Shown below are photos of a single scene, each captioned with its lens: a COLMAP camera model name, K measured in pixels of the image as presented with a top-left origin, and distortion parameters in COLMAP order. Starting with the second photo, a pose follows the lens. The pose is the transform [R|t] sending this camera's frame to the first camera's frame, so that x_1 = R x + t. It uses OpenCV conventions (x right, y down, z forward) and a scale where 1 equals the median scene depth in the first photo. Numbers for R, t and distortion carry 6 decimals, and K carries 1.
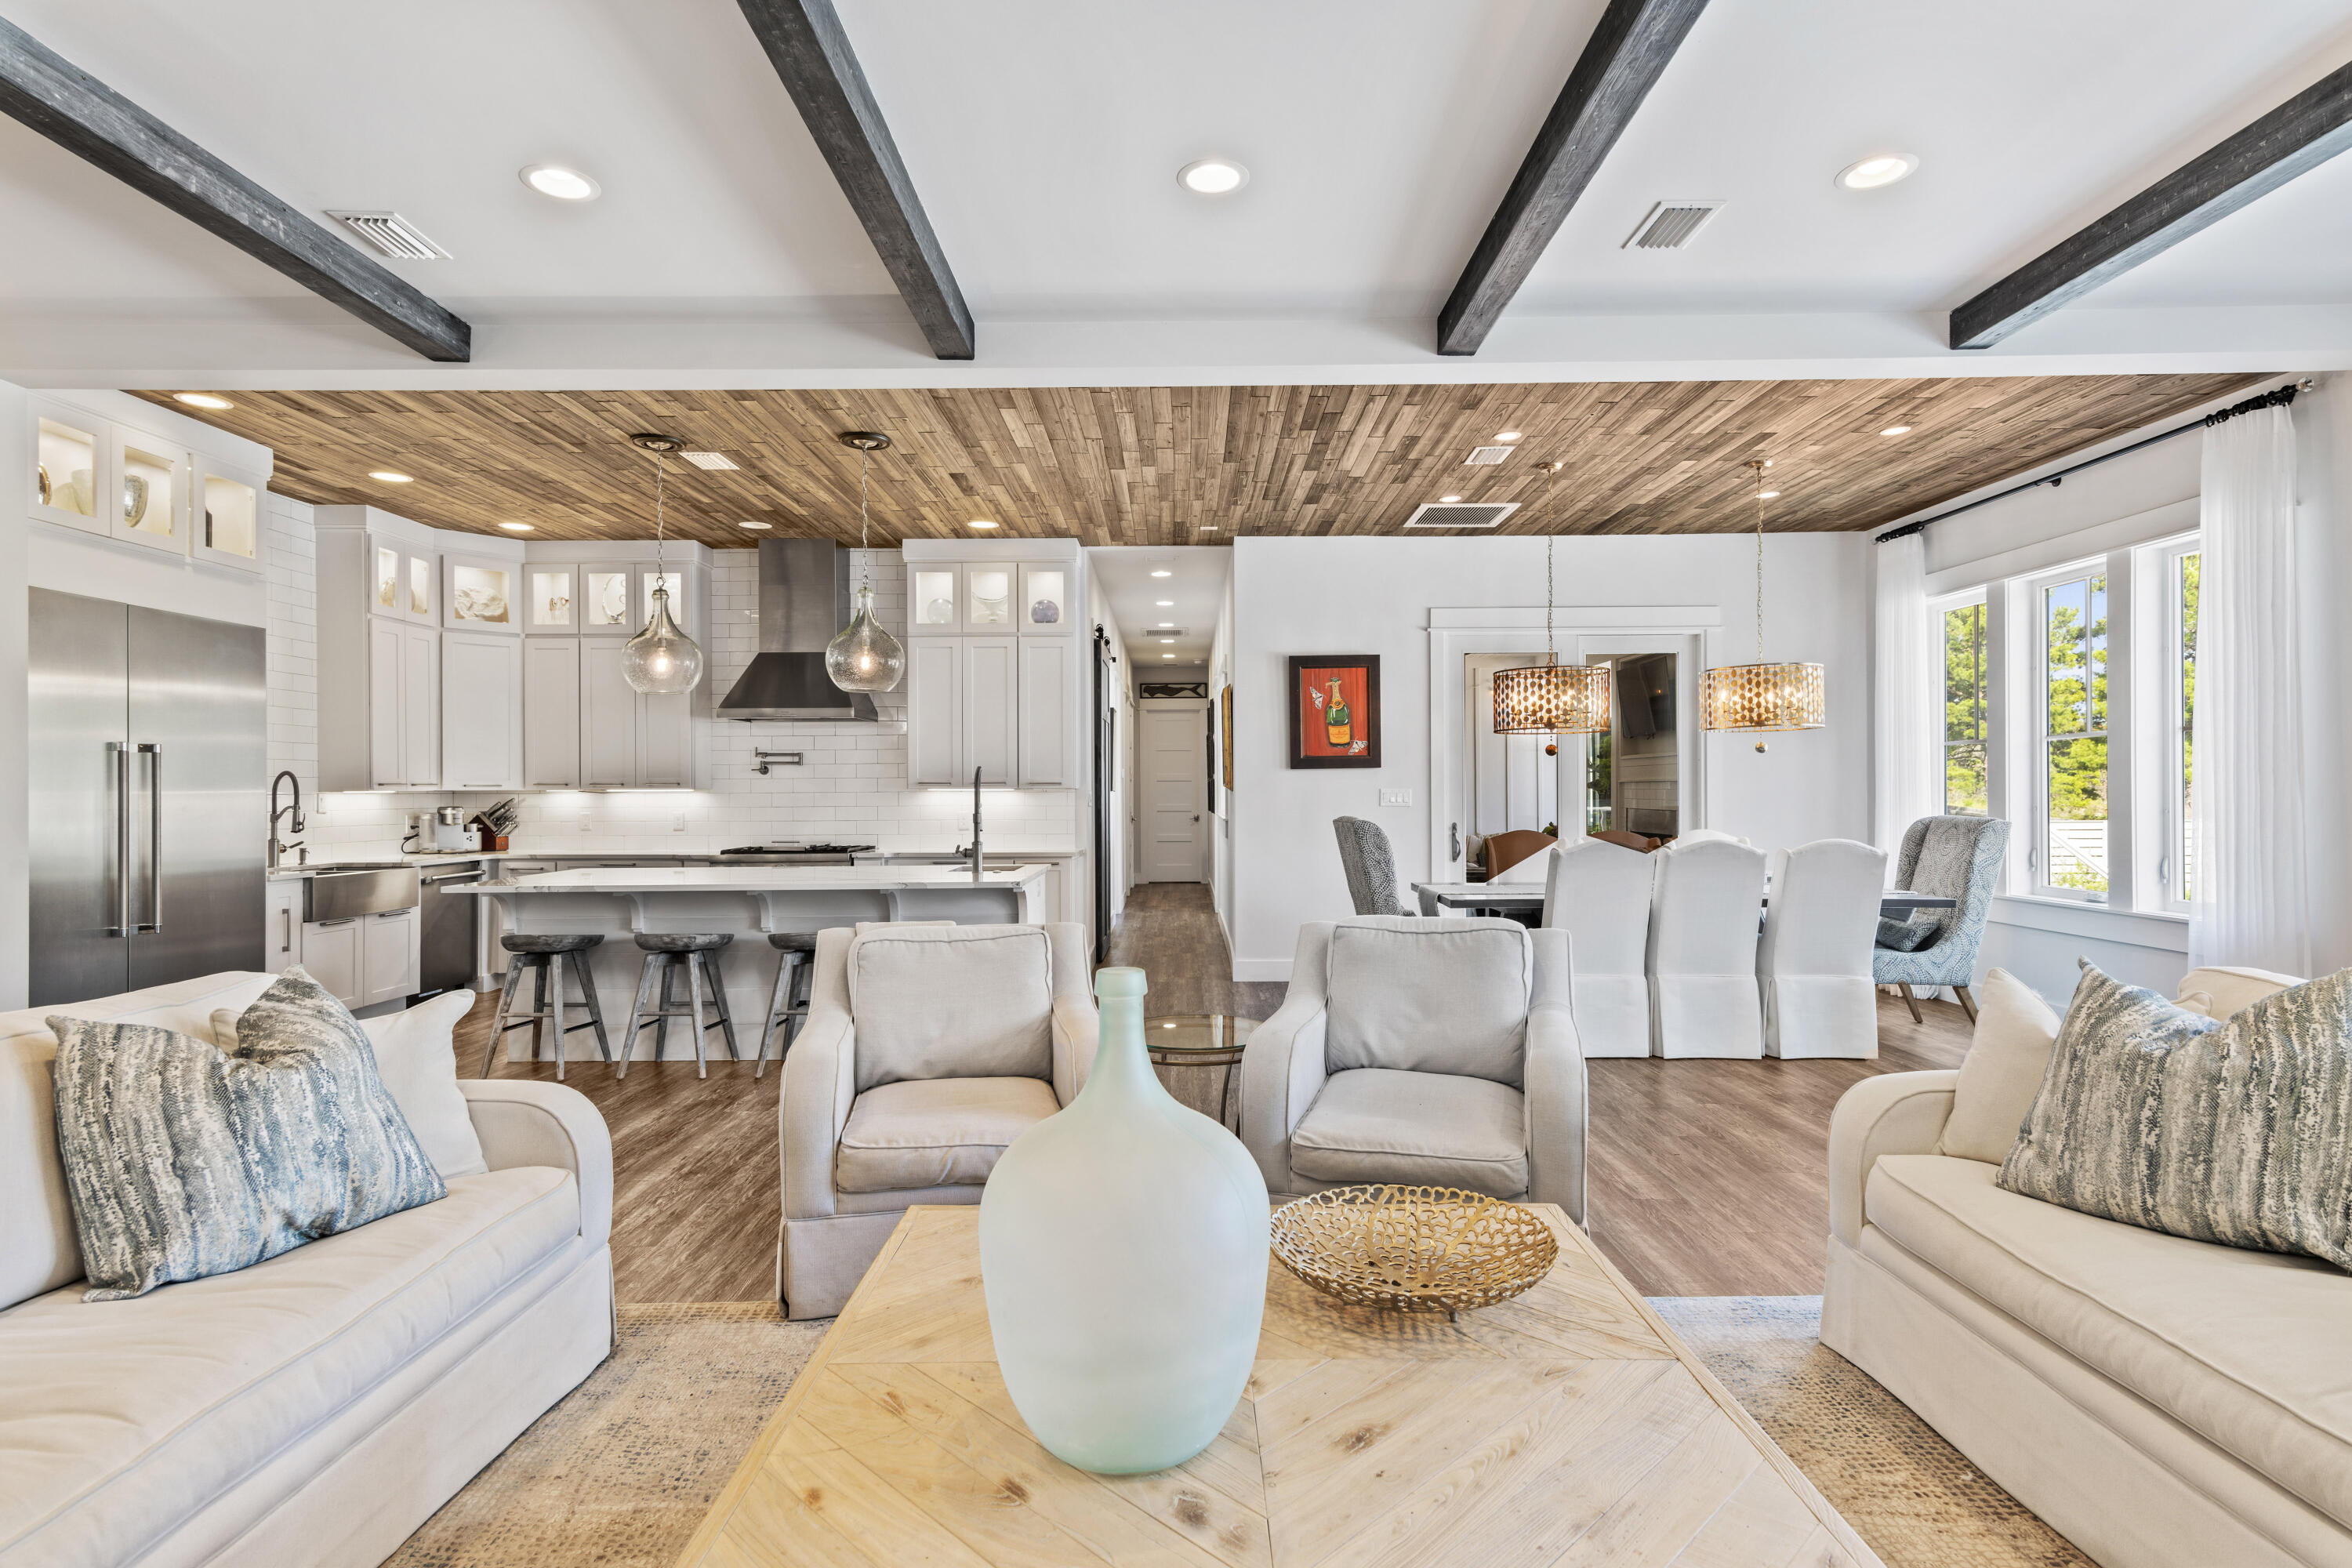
lens RADIAL K [[1168.7, 0, 1177.2], [0, 1168.7, 776.5], [0, 0, 1]] dist [0.006461, 0.000717]
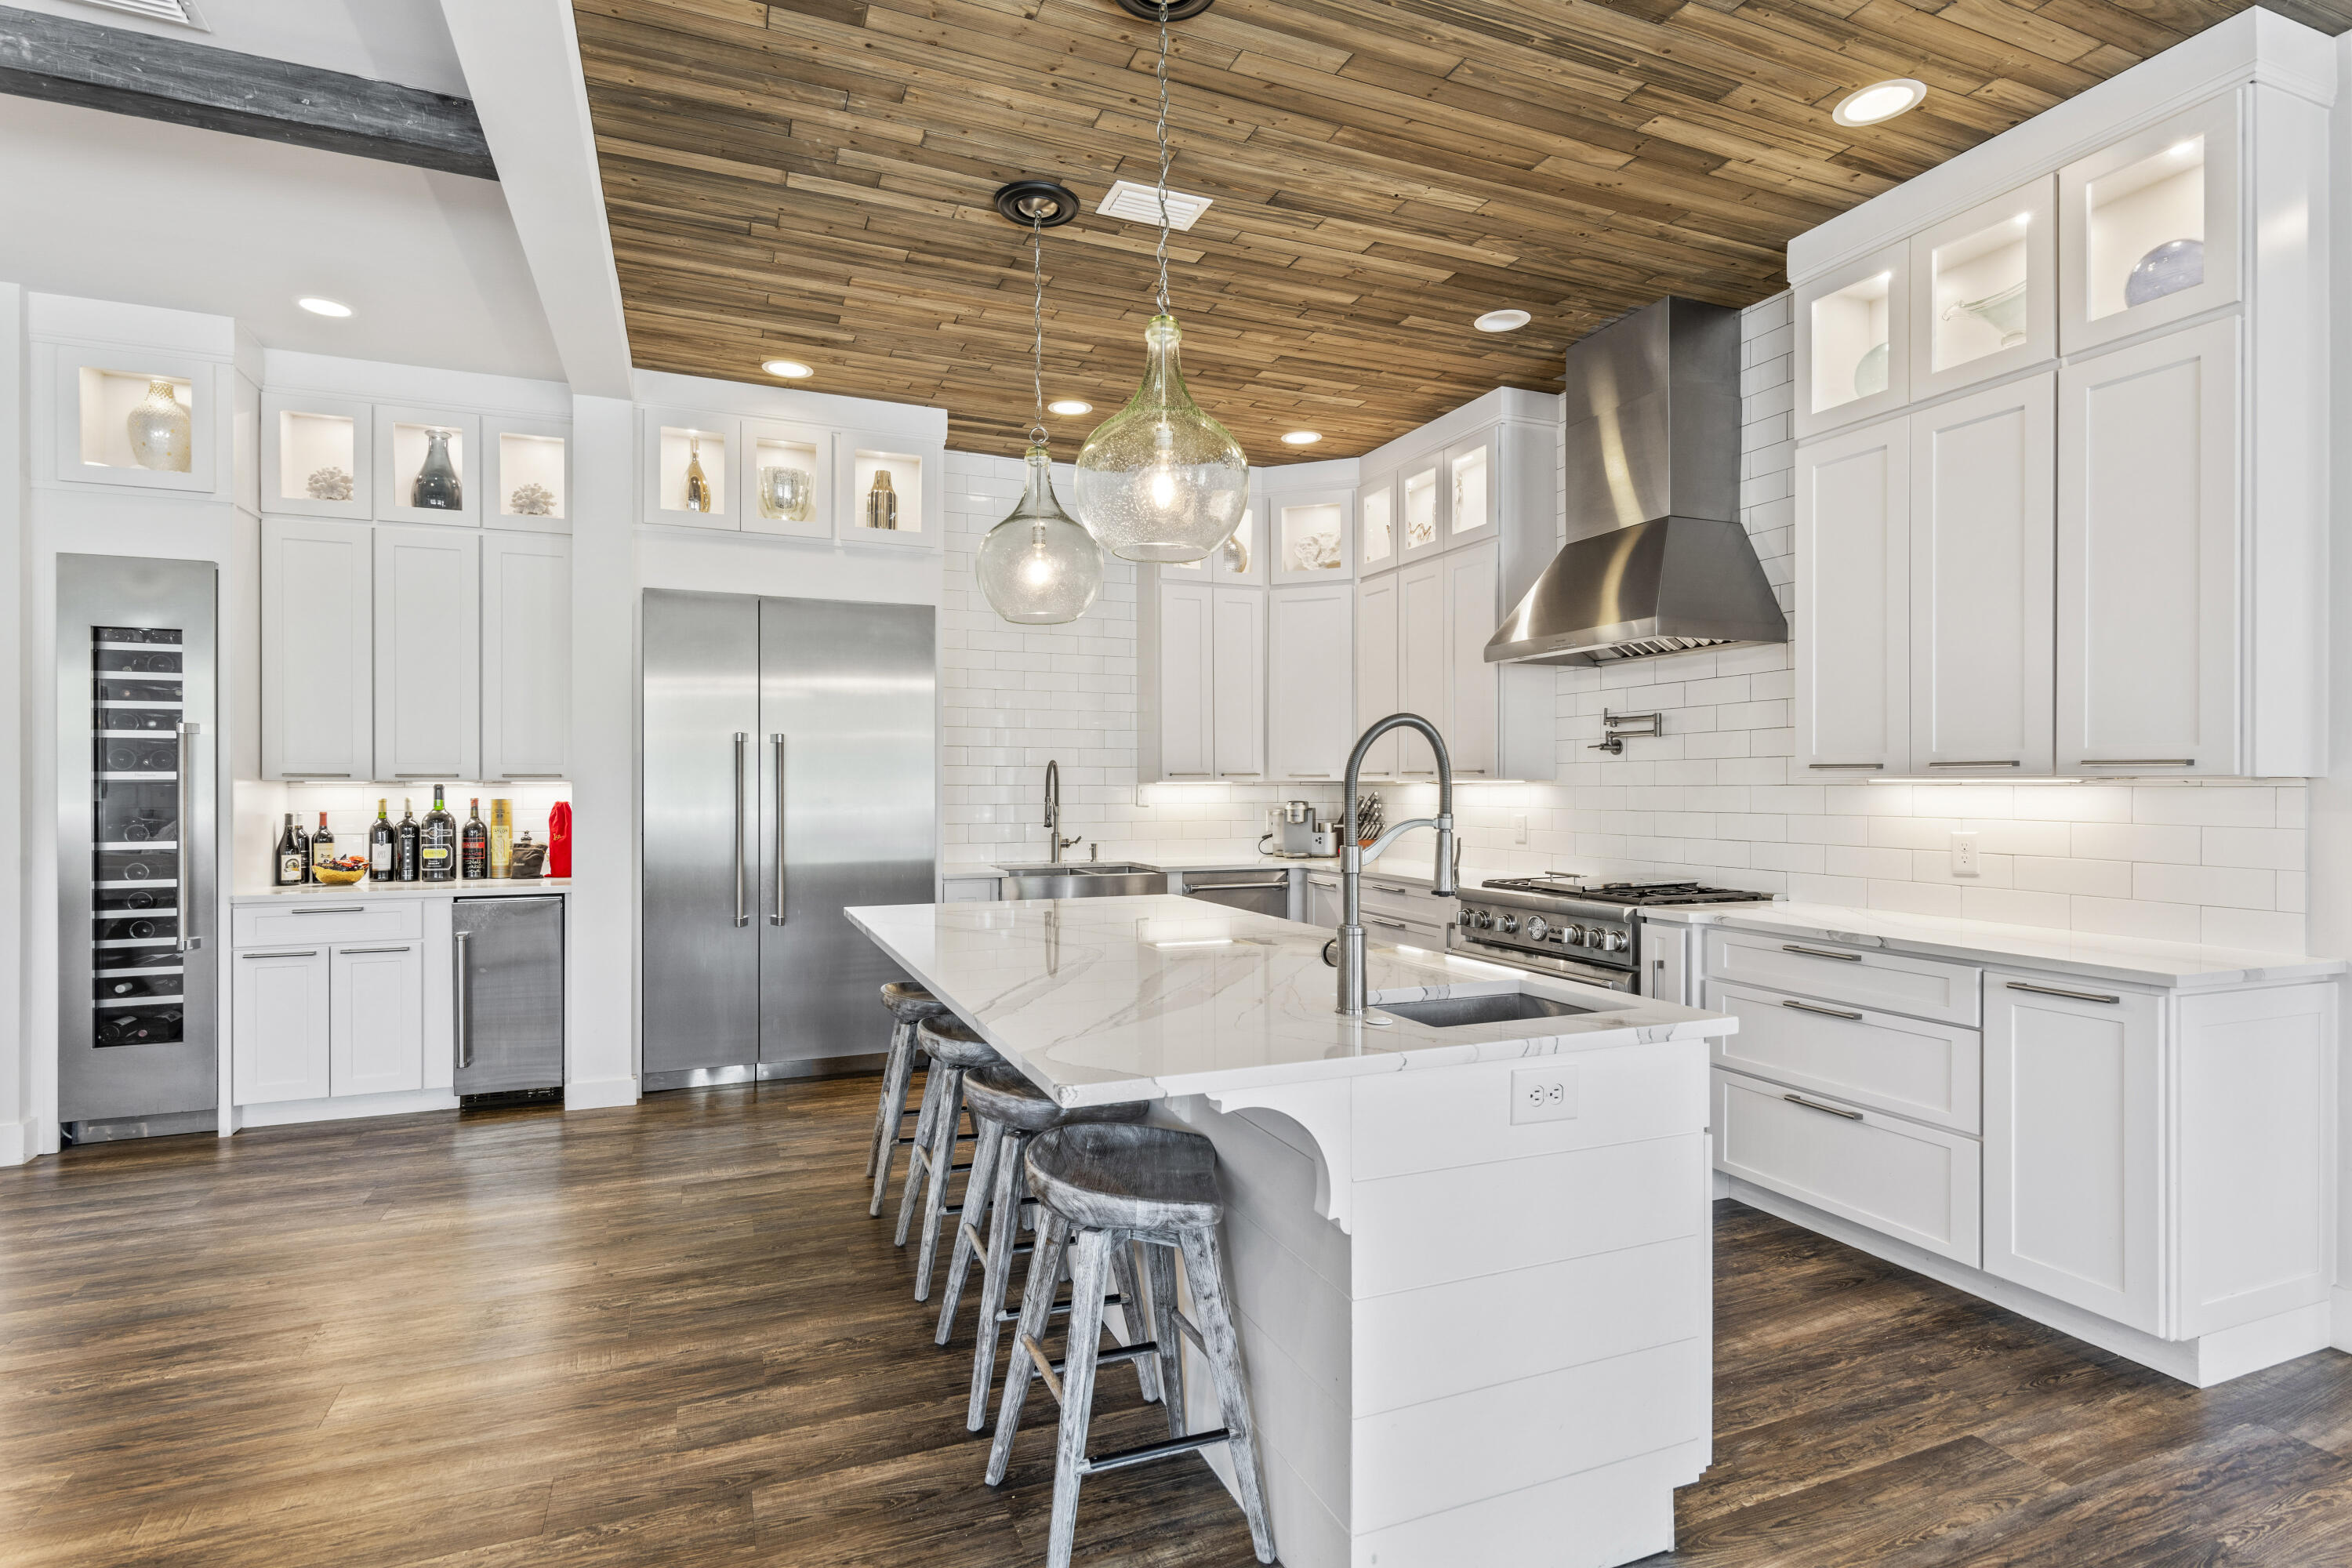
lens RADIAL K [[1148.1, 0, 1176.0], [0, 1148.1, 784.0], [0, 0, 1]] dist [0.000920, 0.000467]
pose [[0.386119, 0.002261, -0.922446, 0.120196], [0.010571, 0.999920, 0.006876, 0.009184], [0.922388, -0.012406, 0.386064, 0.766134]]
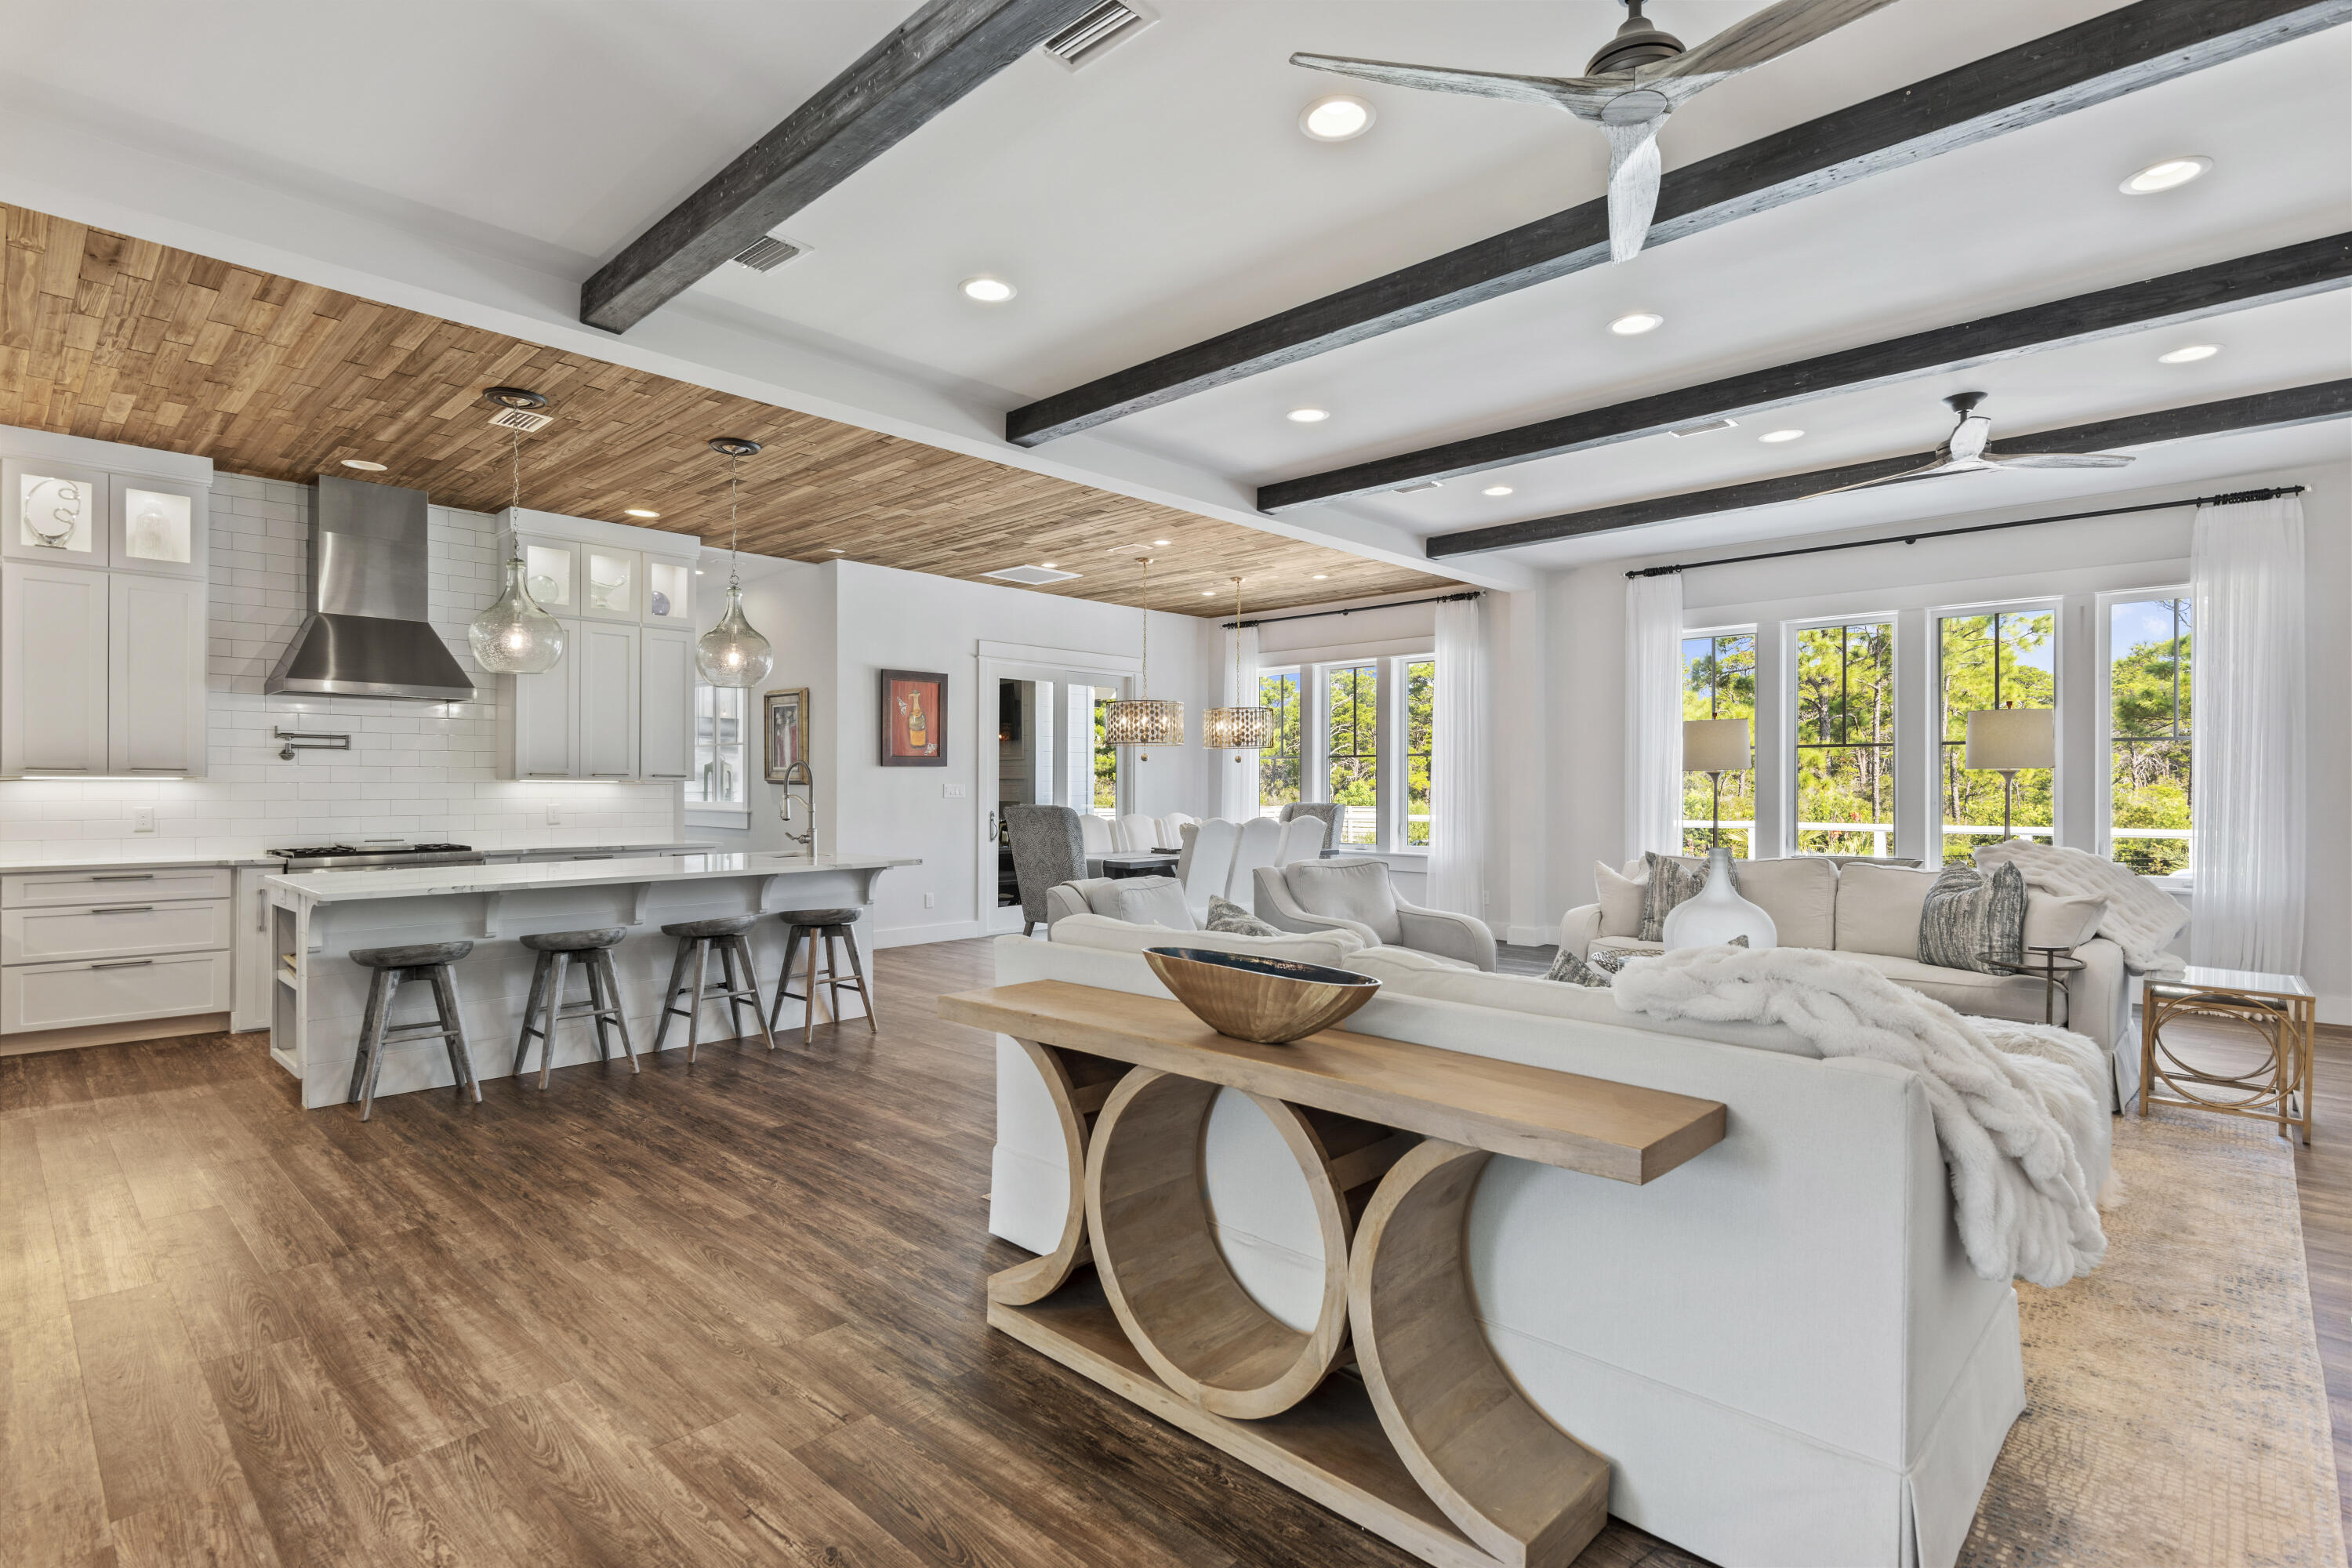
lens RADIAL K [[1148.1, 0, 1176.0], [0, 1148.1, 784.0], [0, 0, 1]] dist [0.000920, 0.000467]
pose [[0.685721, 0.008260, 0.727818, -0.680443], [-0.014487, 0.999892, 0.002301, 0.005612], [-0.727720, -0.012122, 0.685767, 0.007695]]
